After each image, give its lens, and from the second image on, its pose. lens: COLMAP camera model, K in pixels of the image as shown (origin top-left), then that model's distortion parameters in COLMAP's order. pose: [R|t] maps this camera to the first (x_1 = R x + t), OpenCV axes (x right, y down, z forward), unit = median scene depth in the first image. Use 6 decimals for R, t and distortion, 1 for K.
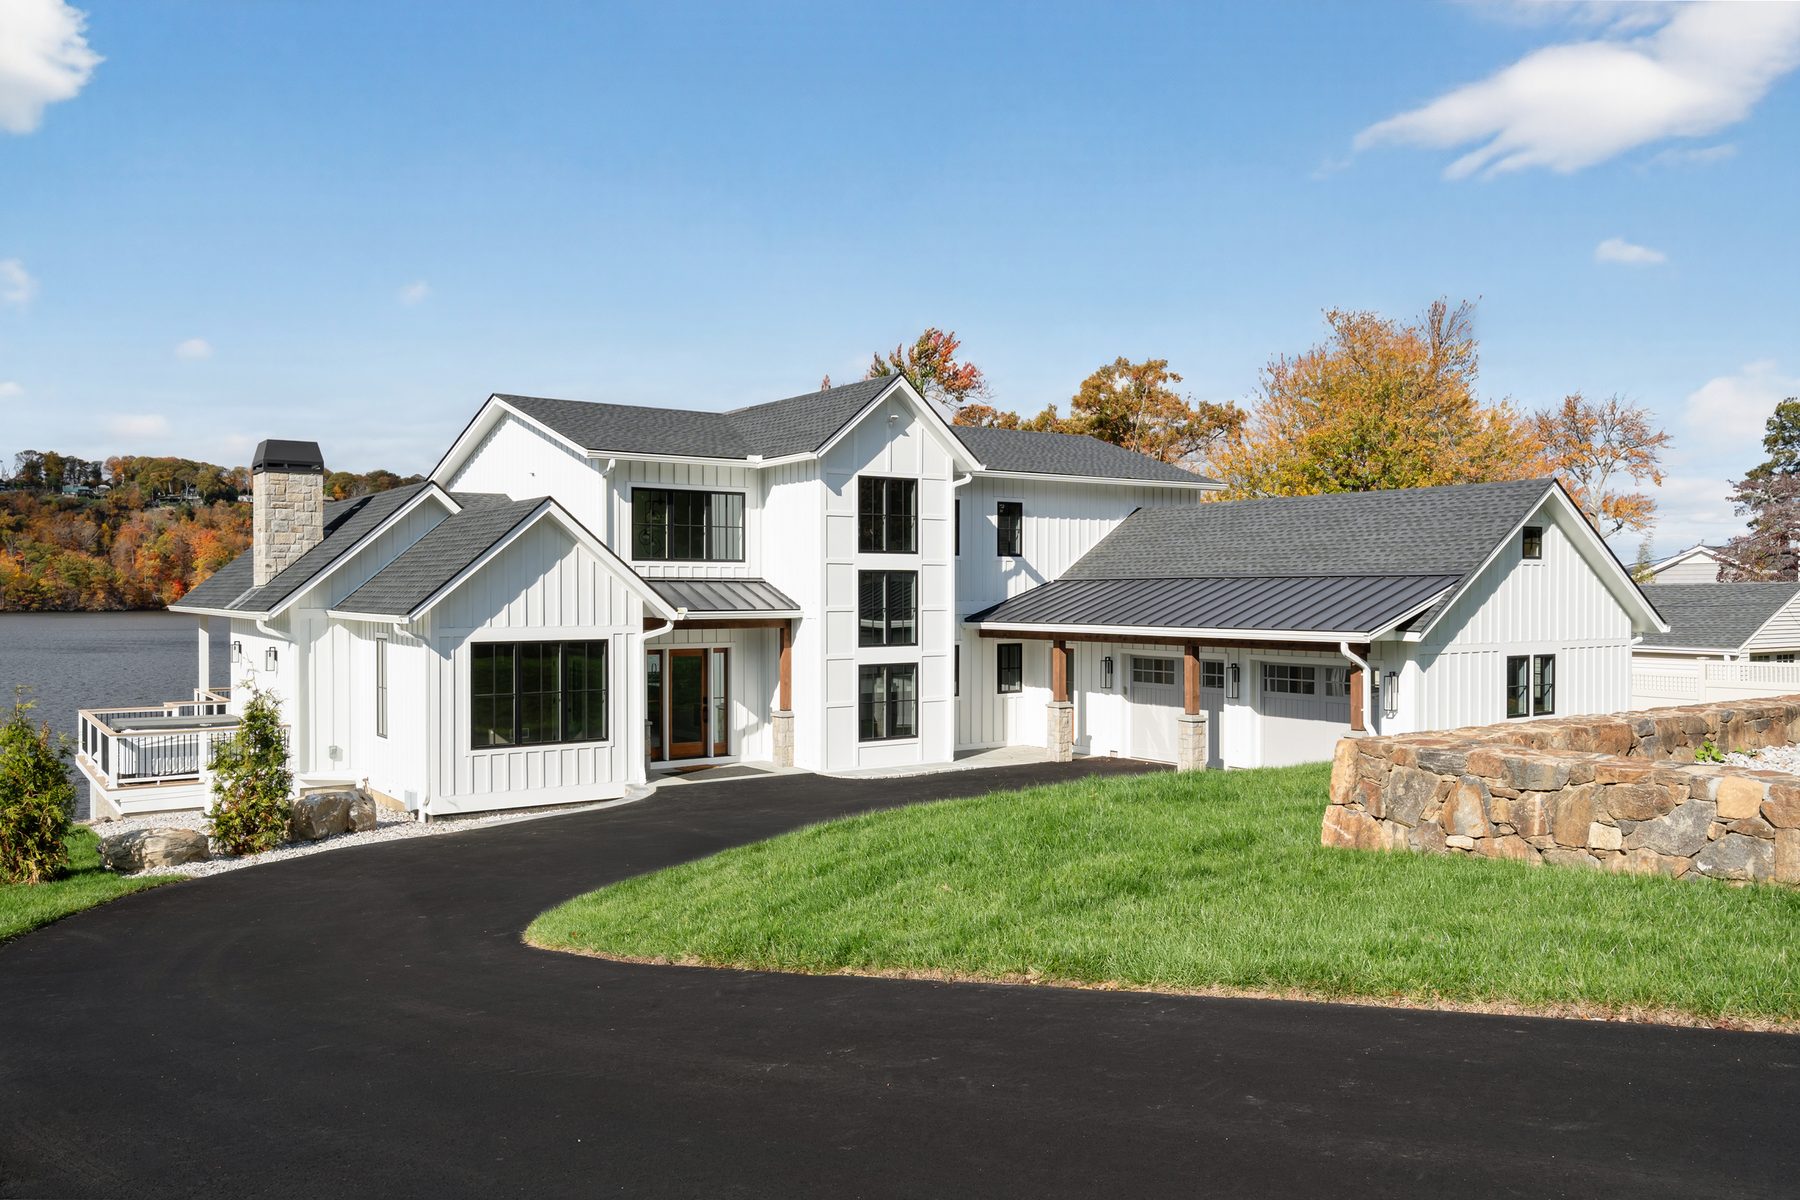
lens RADIAL K [[1366.0, 0, 897.9], [0, 1366.0, 678.2], [0, 0, 1]] dist [-0.057500, 0.065860]
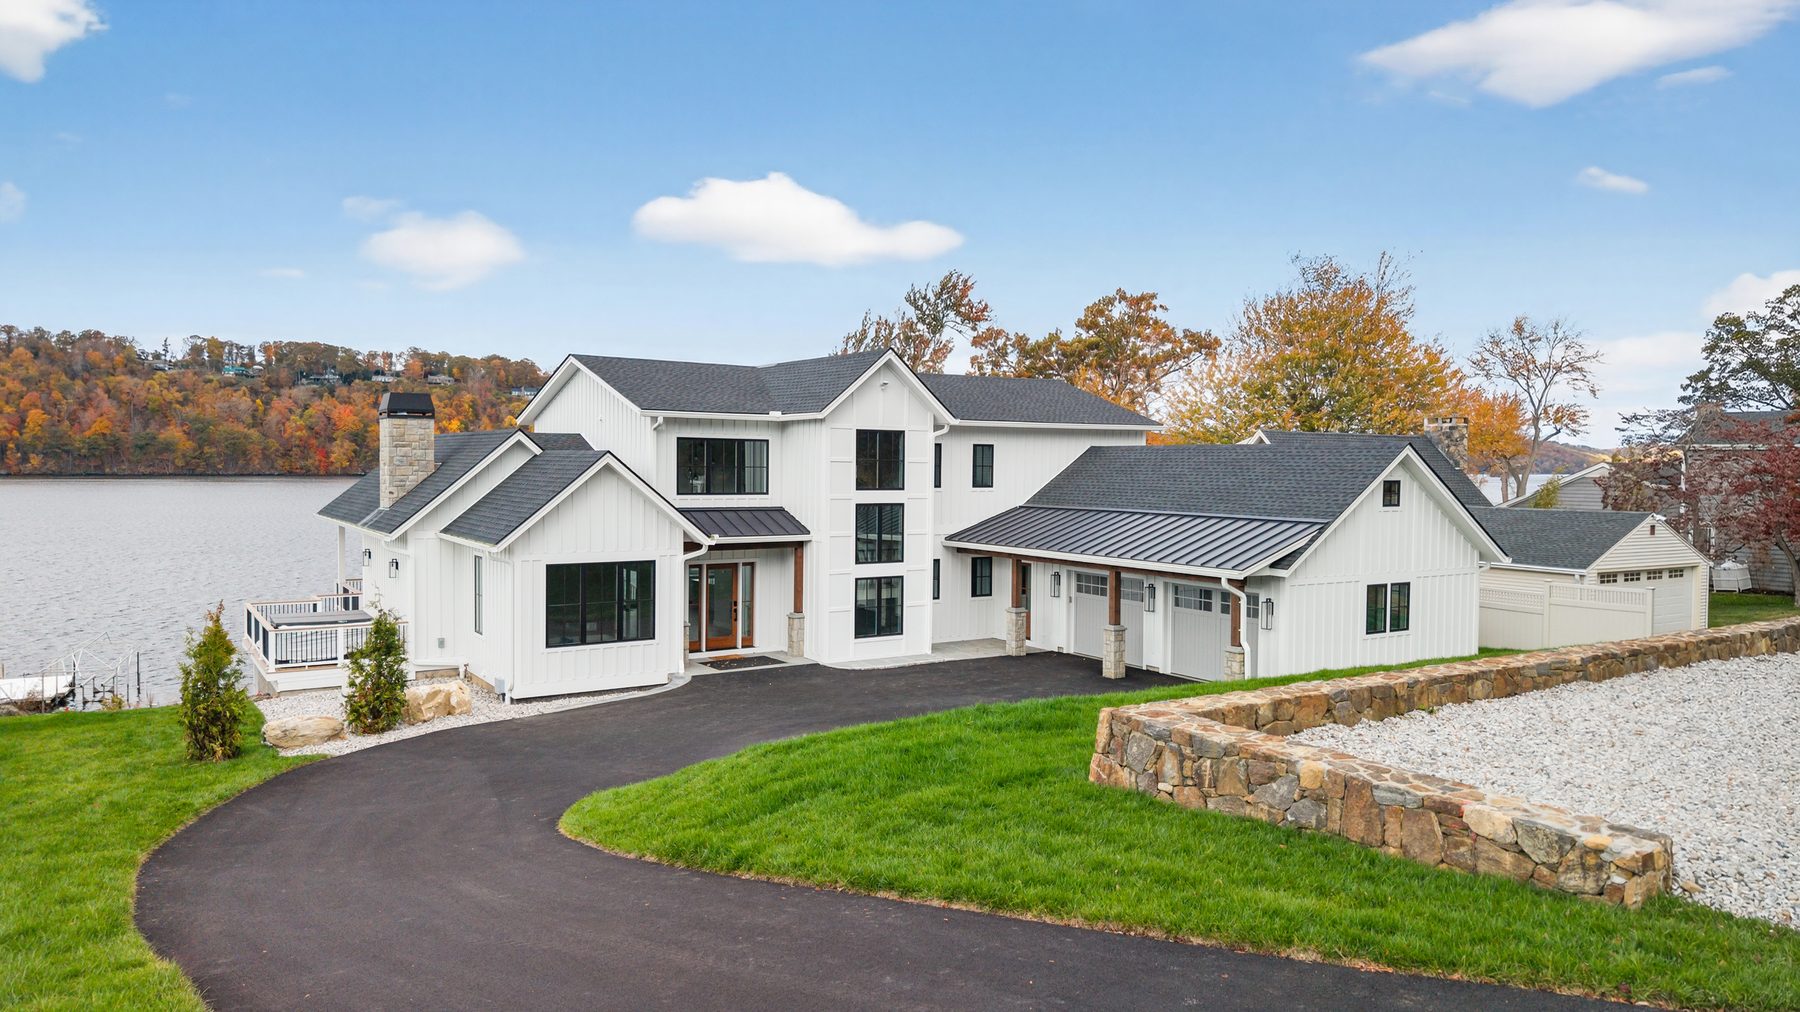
lens RADIAL K [[1187.4, 0, 901.9], [0, 1187.4, 588.7], [0, 0, 1]] dist [-0.009601, 0.000098]
pose [[0.999317, 0.013886, -0.034248, 0.050642], [-0.012497, 0.999103, 0.040449, -0.044499], [0.034779, -0.039994, 0.998594, -0.093063]]
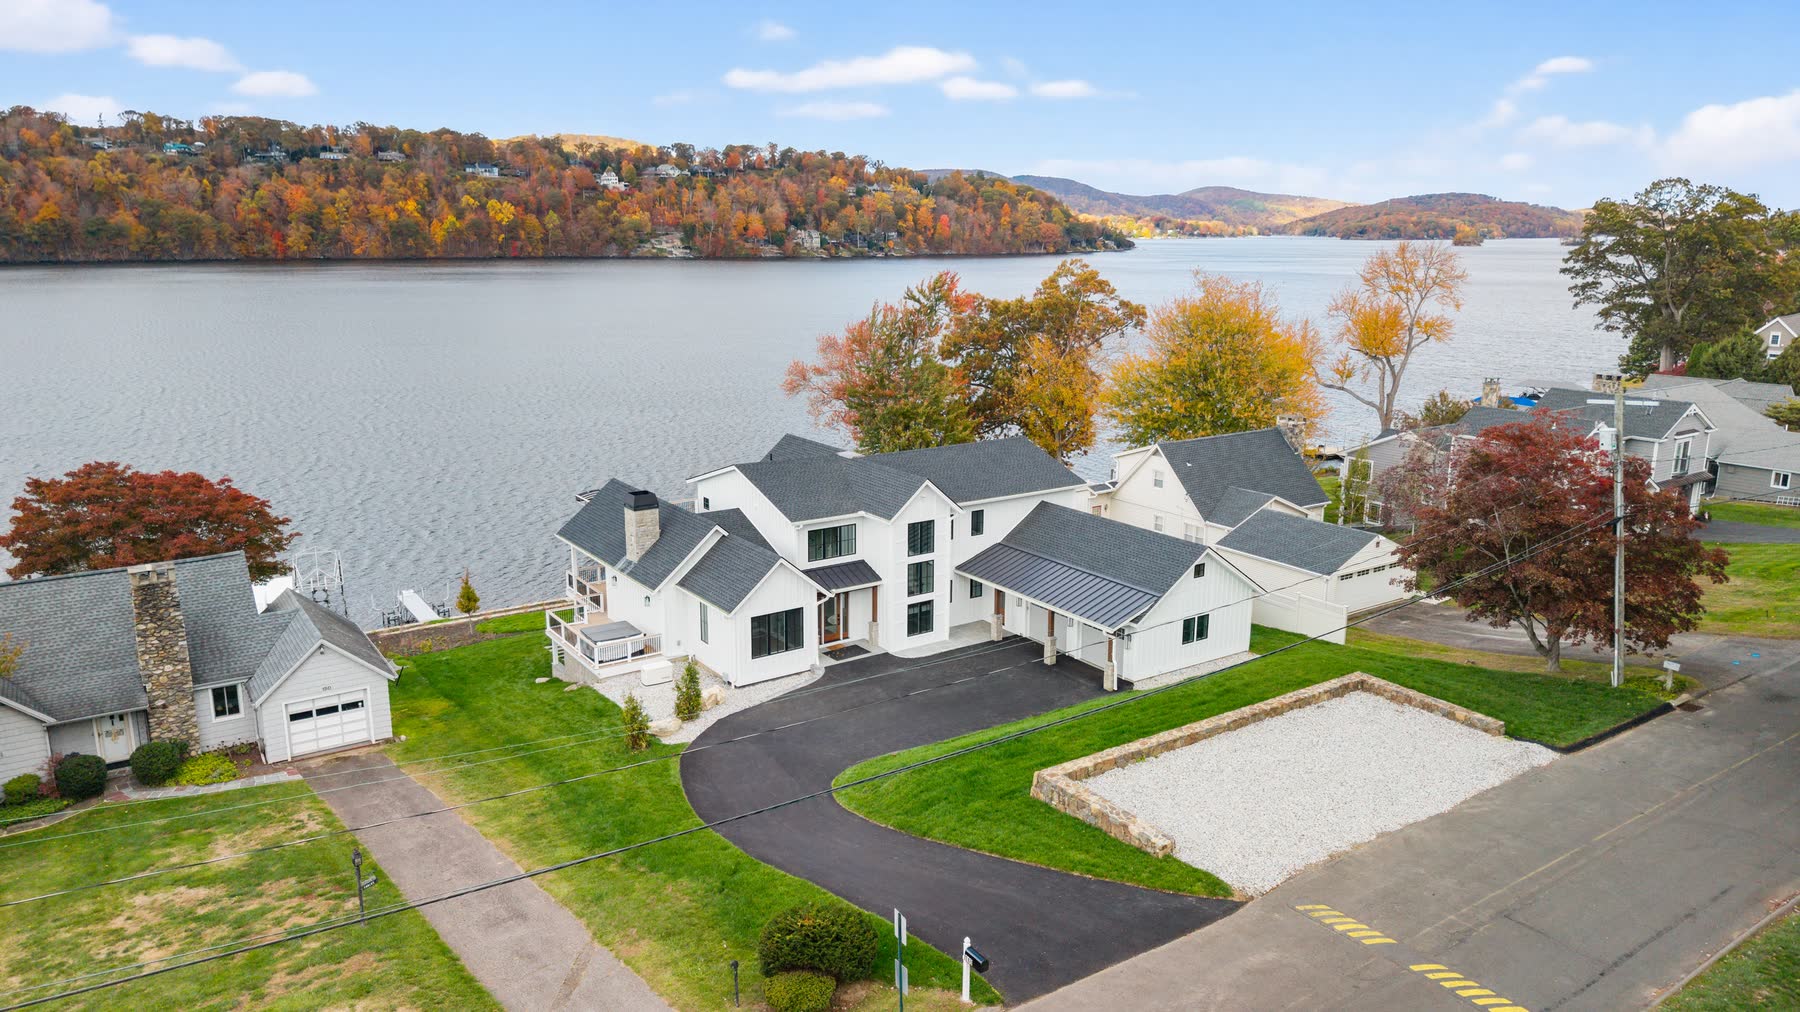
lens RADIAL K [[1137.7, 0, 889.2], [0, 1137.7, 628.7], [0, 0, 1]] dist [0.004485, -0.017081]
pose [[0.999886, 0.005967, -0.013859, -0.032320], [-0.002099, 0.964561, 0.263853, -0.457339], [0.014943, -0.263794, 0.964463, -0.808357]]
